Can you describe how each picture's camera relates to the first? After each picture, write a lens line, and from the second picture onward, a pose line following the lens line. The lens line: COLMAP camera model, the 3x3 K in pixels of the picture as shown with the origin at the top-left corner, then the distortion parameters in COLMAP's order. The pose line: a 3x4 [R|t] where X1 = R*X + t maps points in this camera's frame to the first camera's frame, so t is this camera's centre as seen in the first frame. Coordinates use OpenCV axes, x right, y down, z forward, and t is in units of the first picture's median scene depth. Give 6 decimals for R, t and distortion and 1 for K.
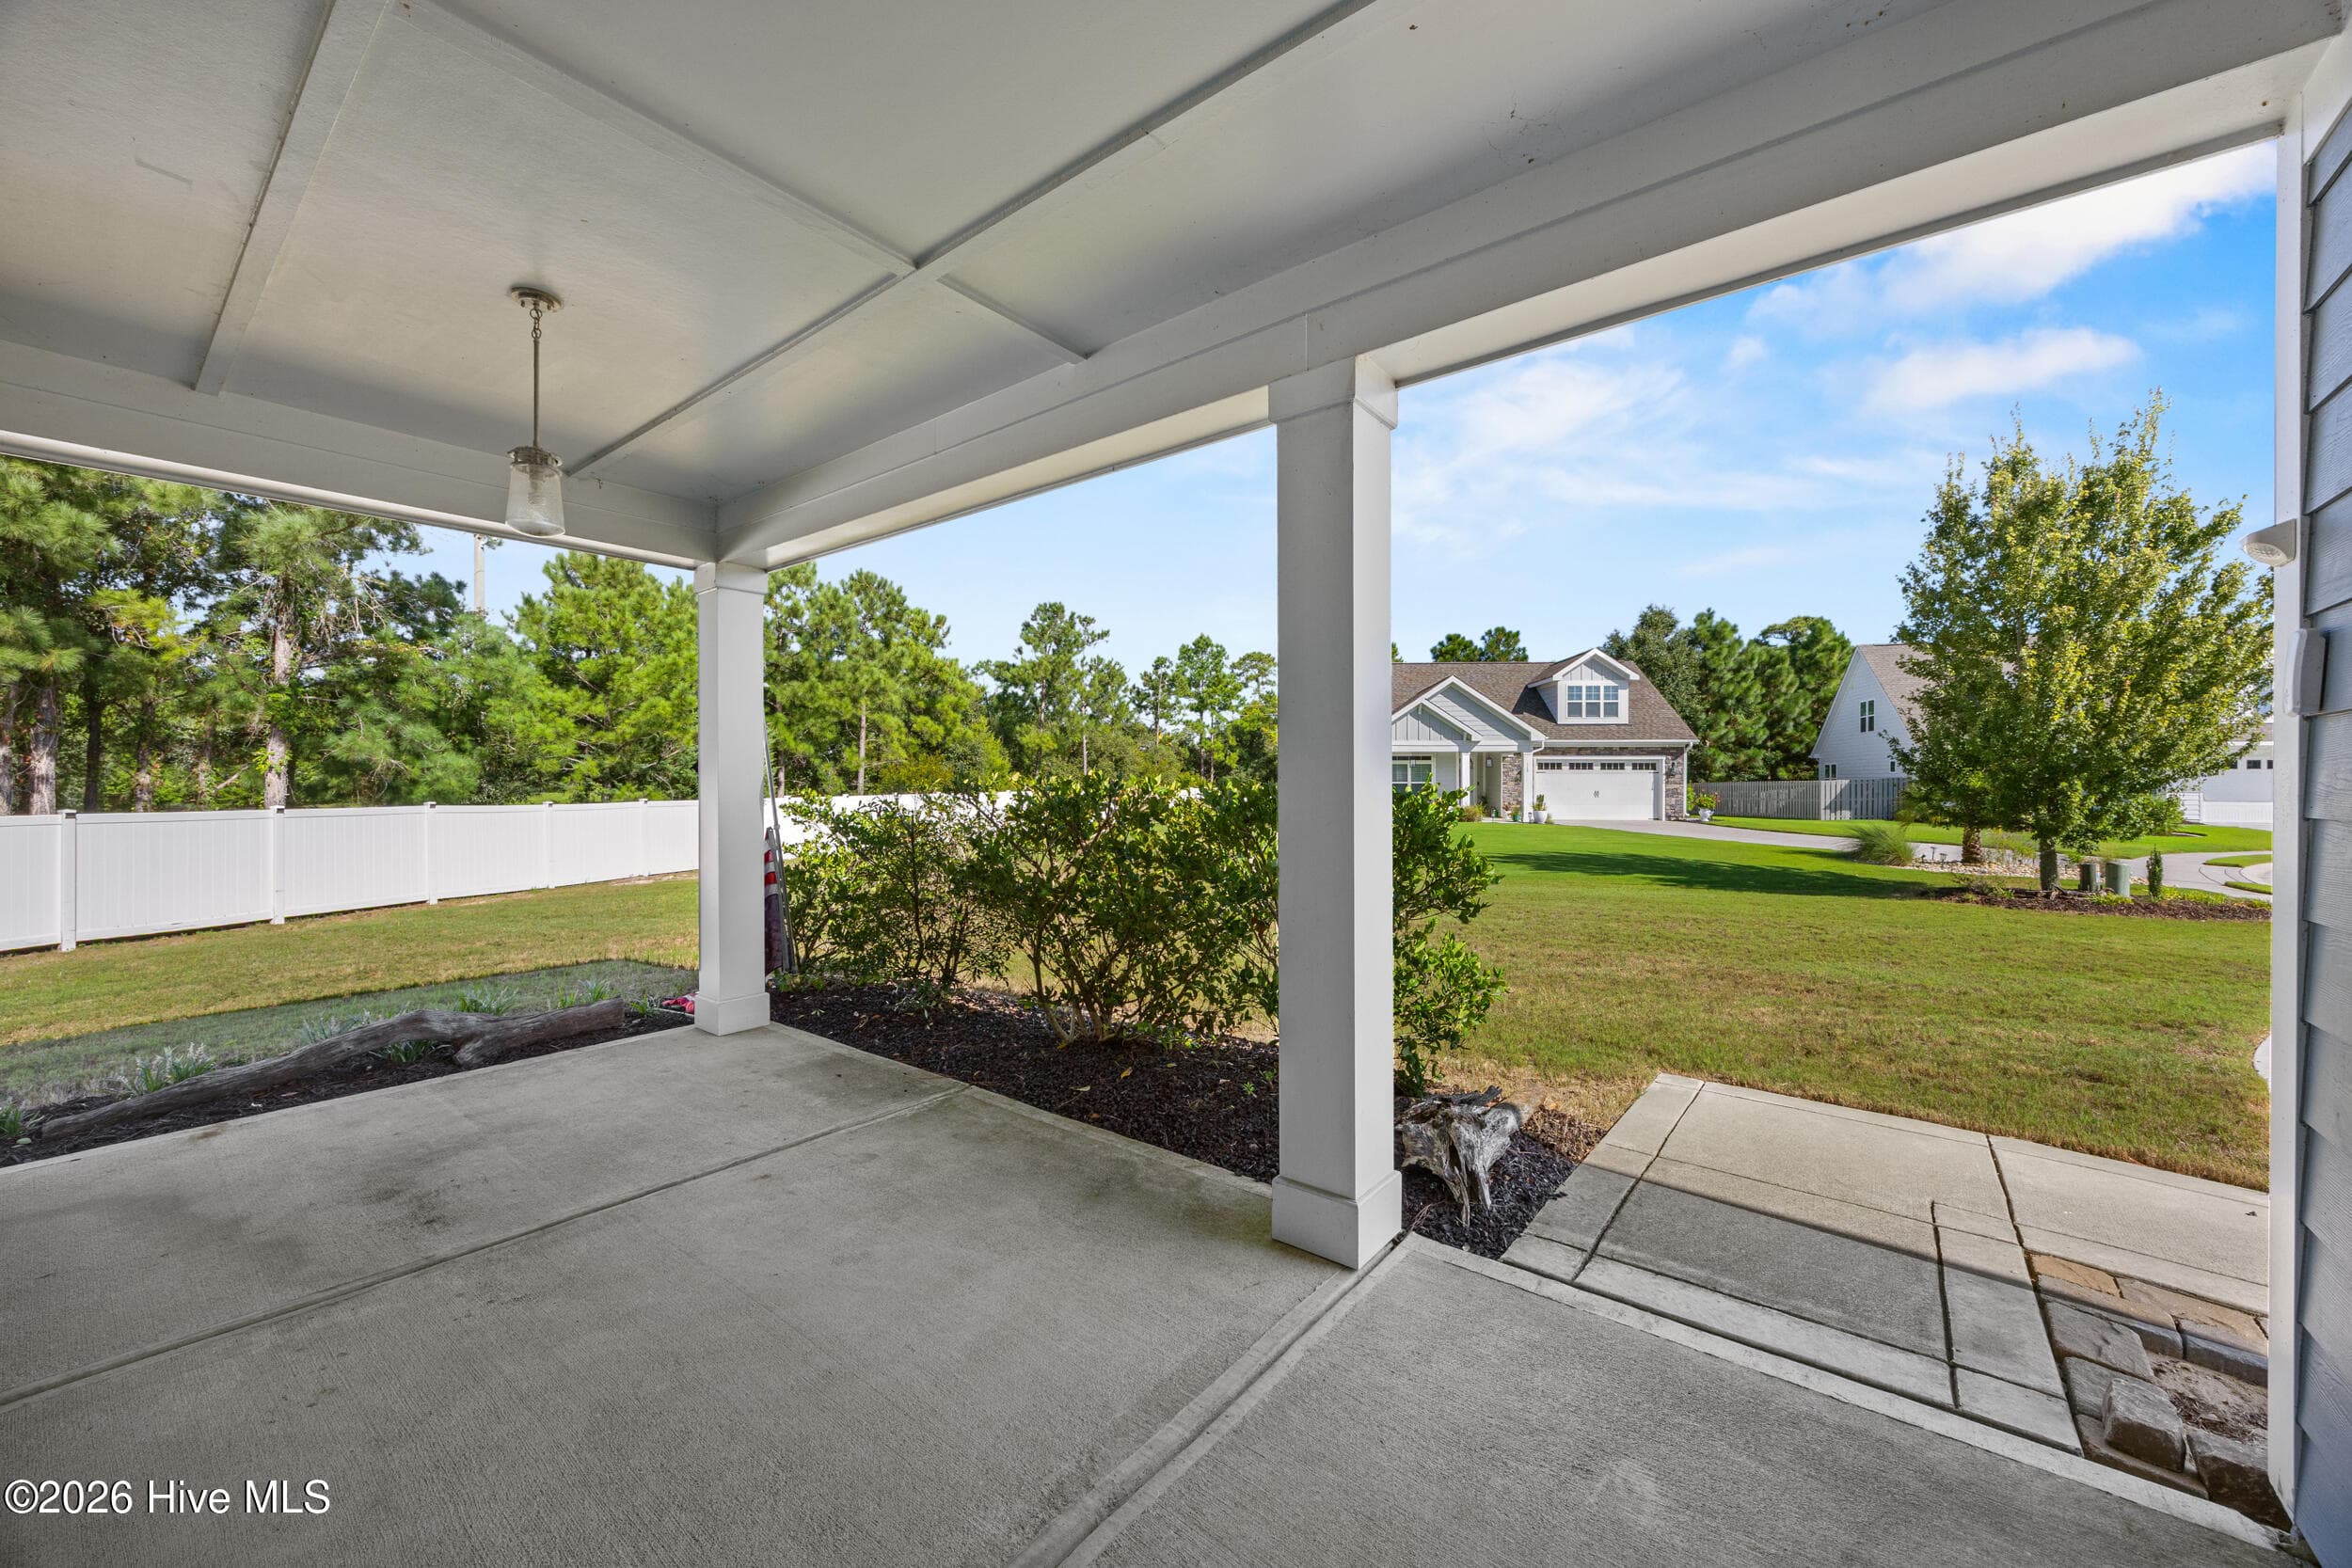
lens RADIAL K [[896.4, 0, 1182.7], [0, 896.4, 783.5], [0, 0, 1]] dist [-0.000893, 0.000243]
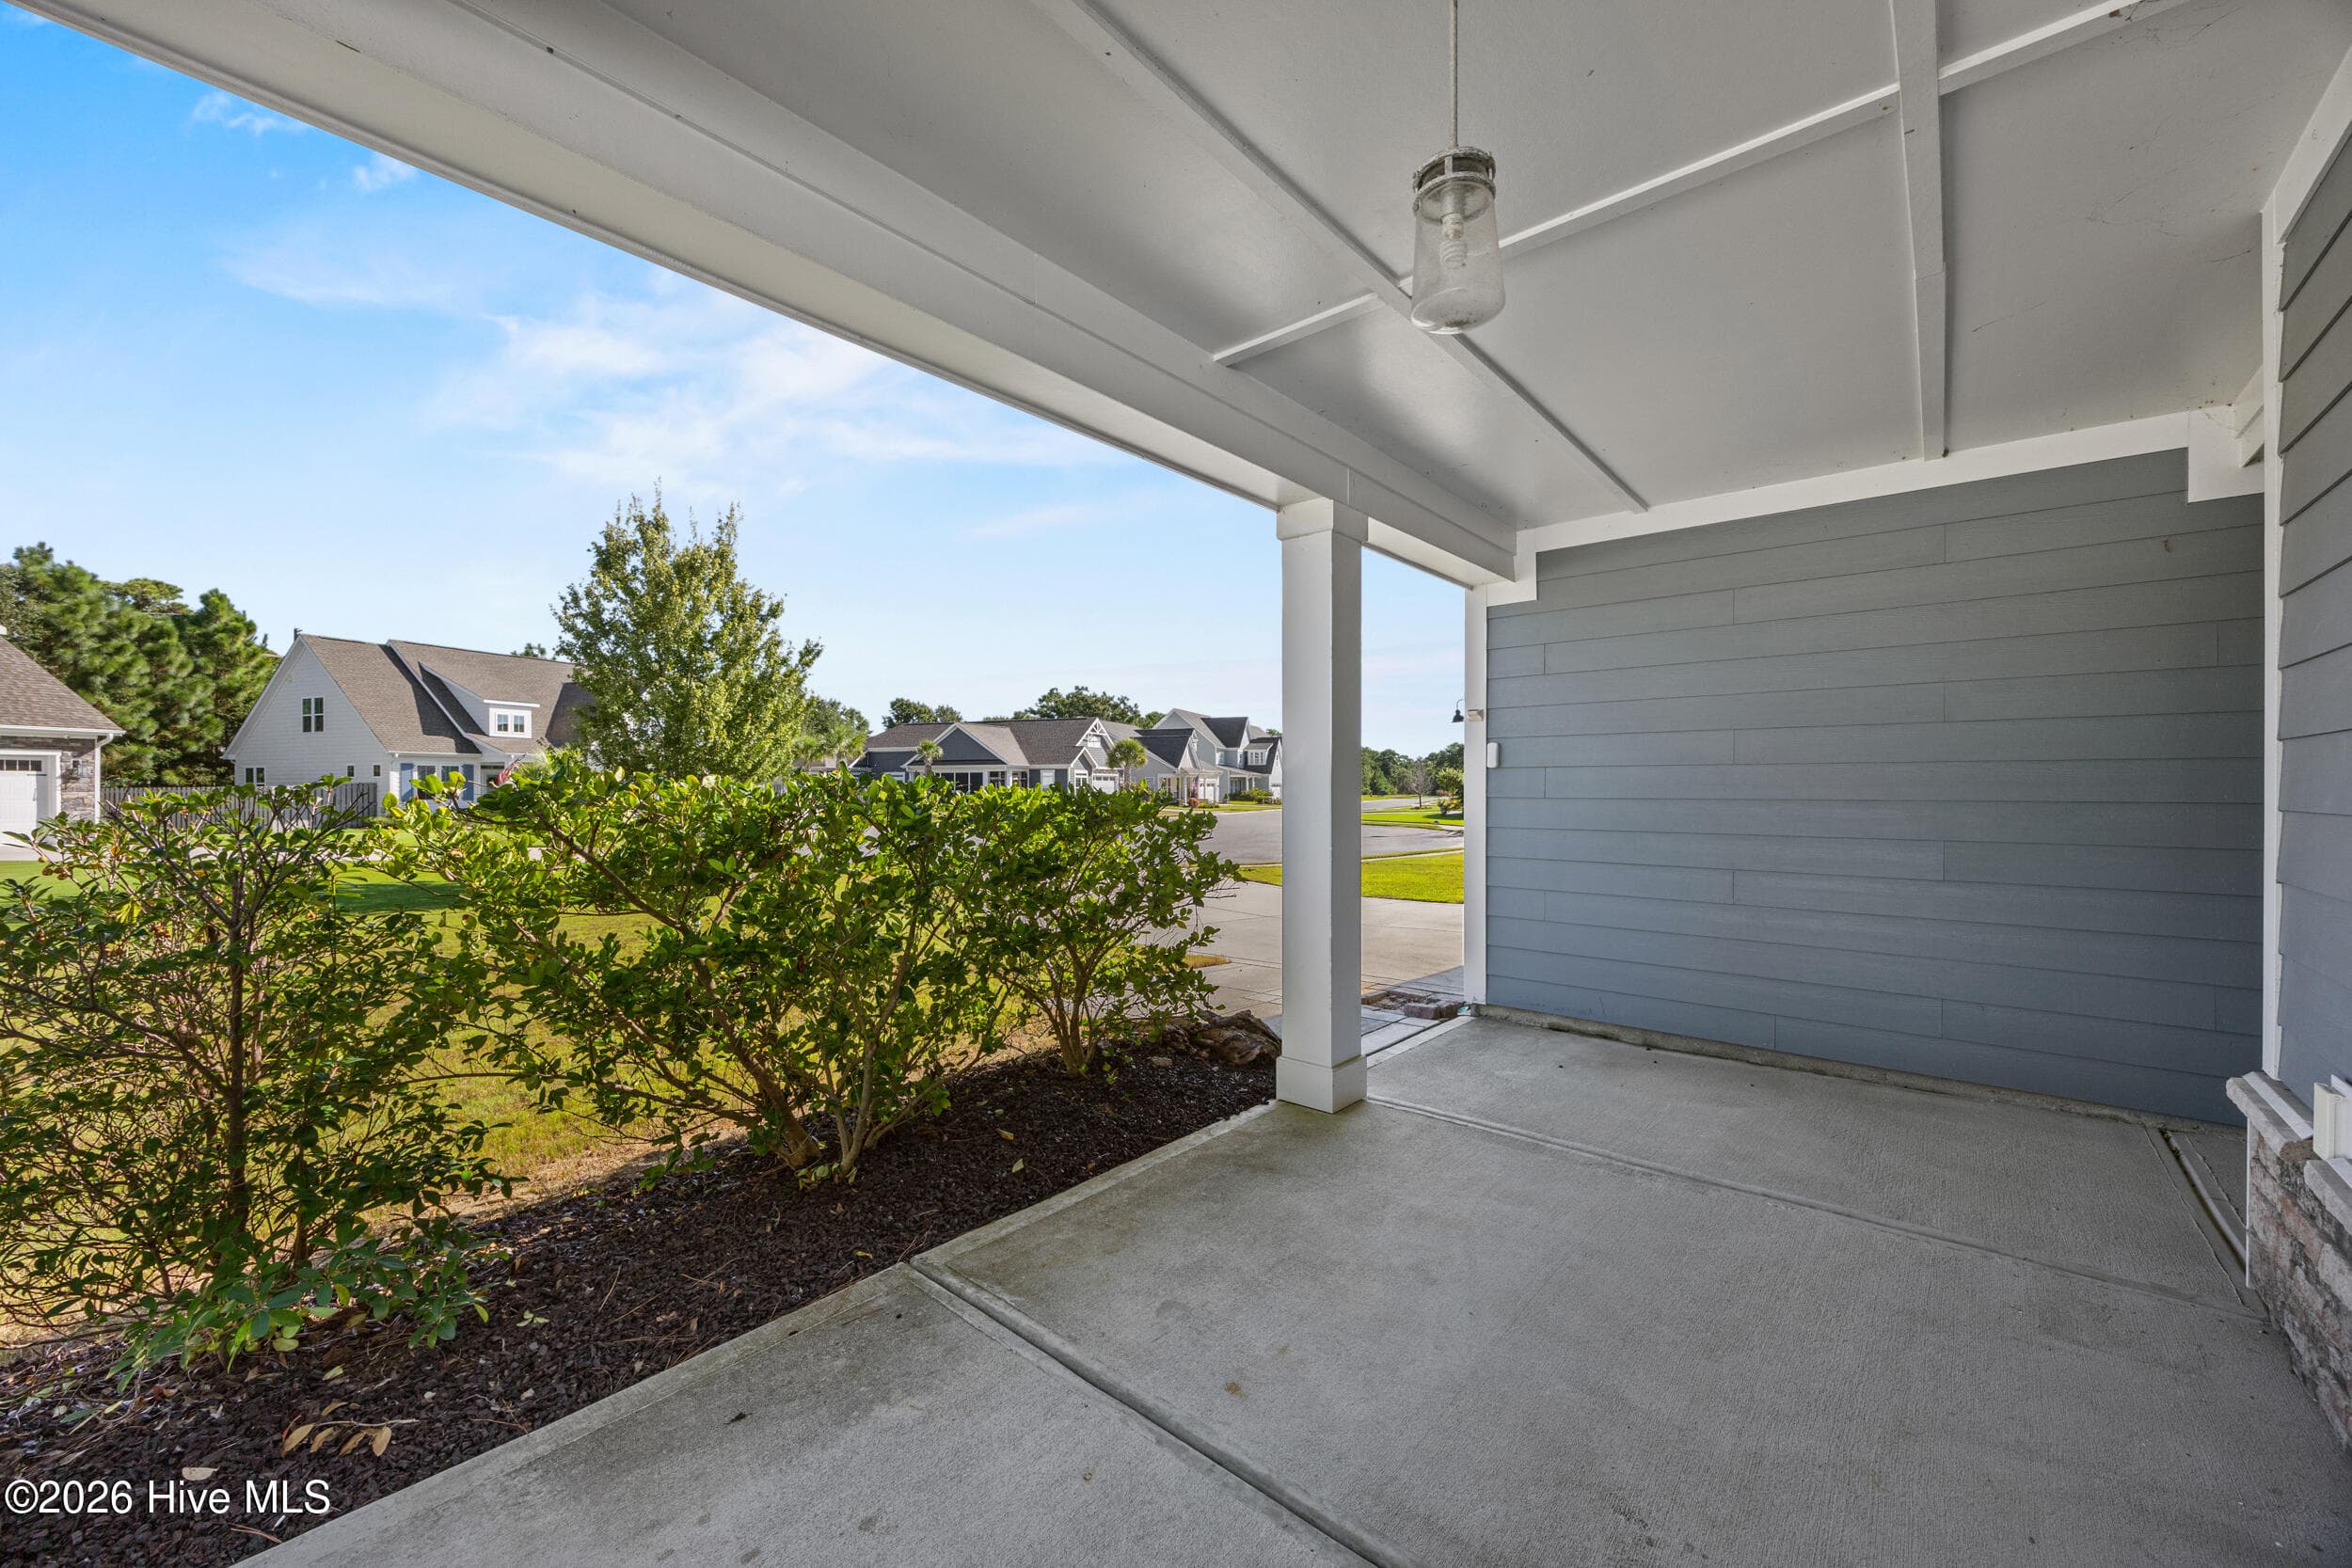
lens RADIAL K [[896.4, 0, 1182.7], [0, 896.4, 783.5], [0, 0, 1]] dist [-0.000893, 0.000243]
pose [[0.050332, 0.003003, 0.998728, -0.111368], [0.003646, 0.999988, -0.003191, 0.000149], [-0.998726, 0.003802, 0.050321, 0.099618]]
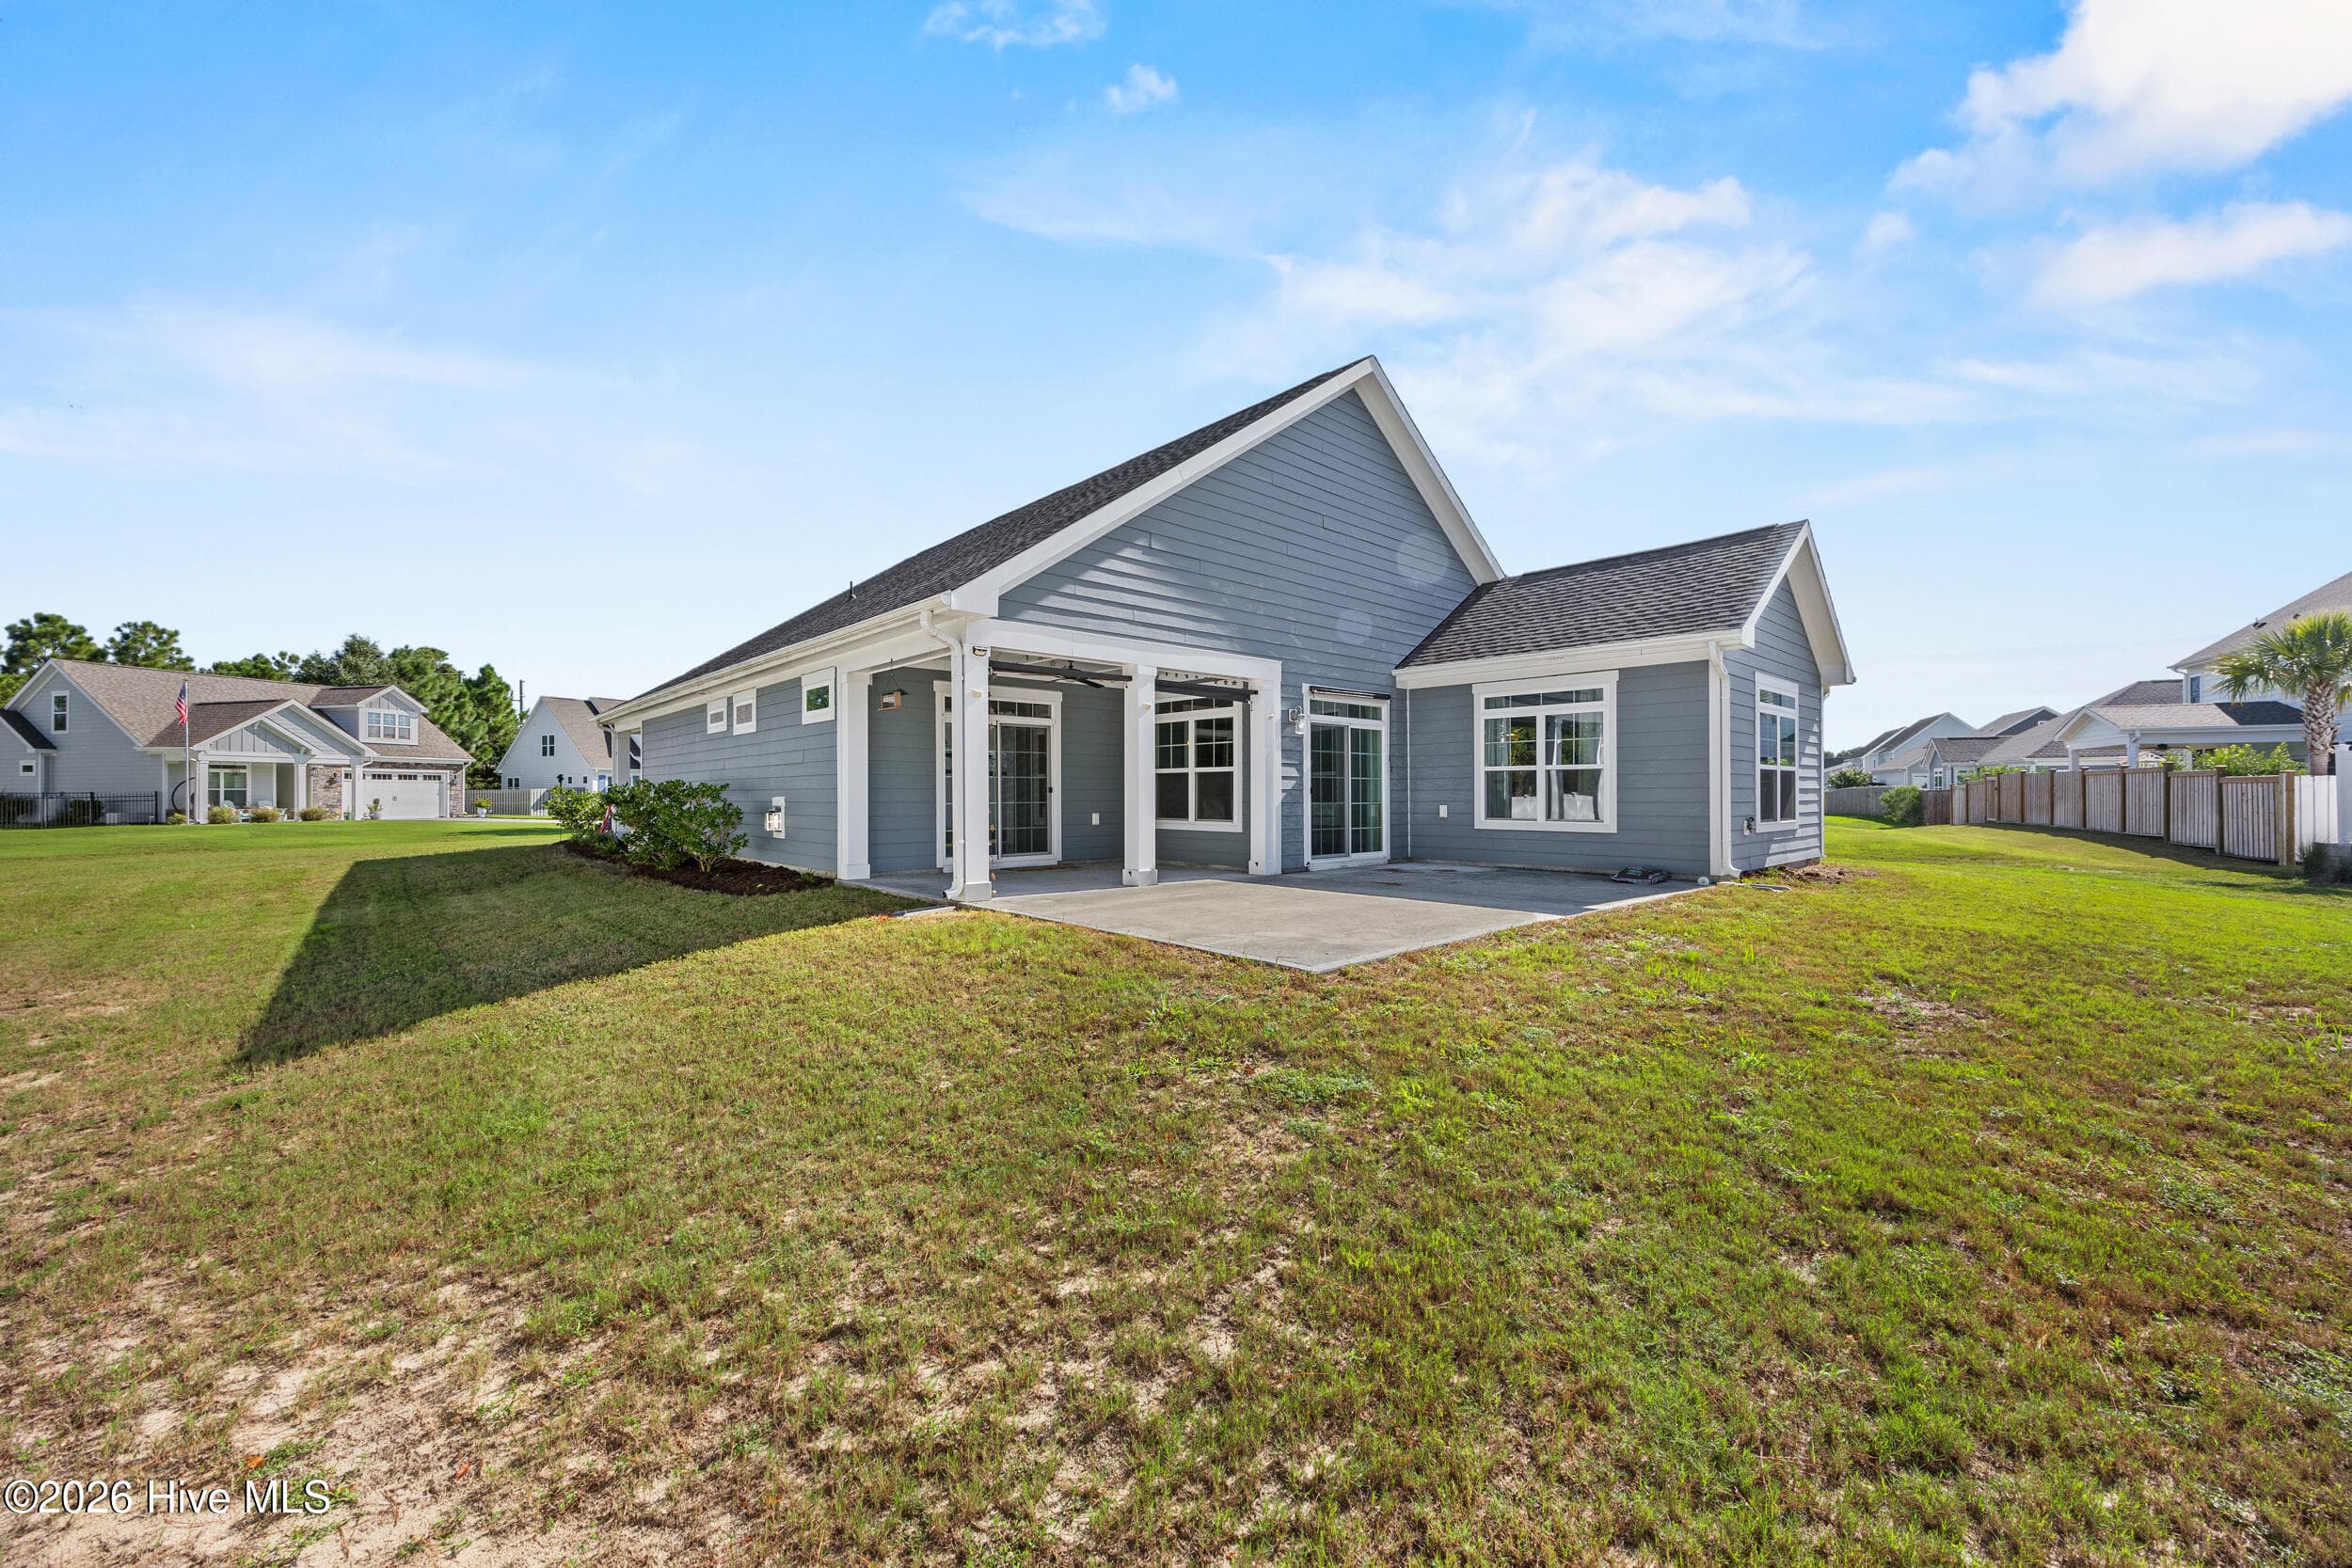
lens RADIAL K [[896.4, 0, 1182.7], [0, 896.4, 783.5], [0, 0, 1]] dist [-0.000893, 0.000243]
pose [[0.173254, 0.009535, 0.984831, -0.620895], [0.002552, 0.999945, -0.010131, 0.006178], [-0.984874, 0.004268, 0.173220, -0.348571]]
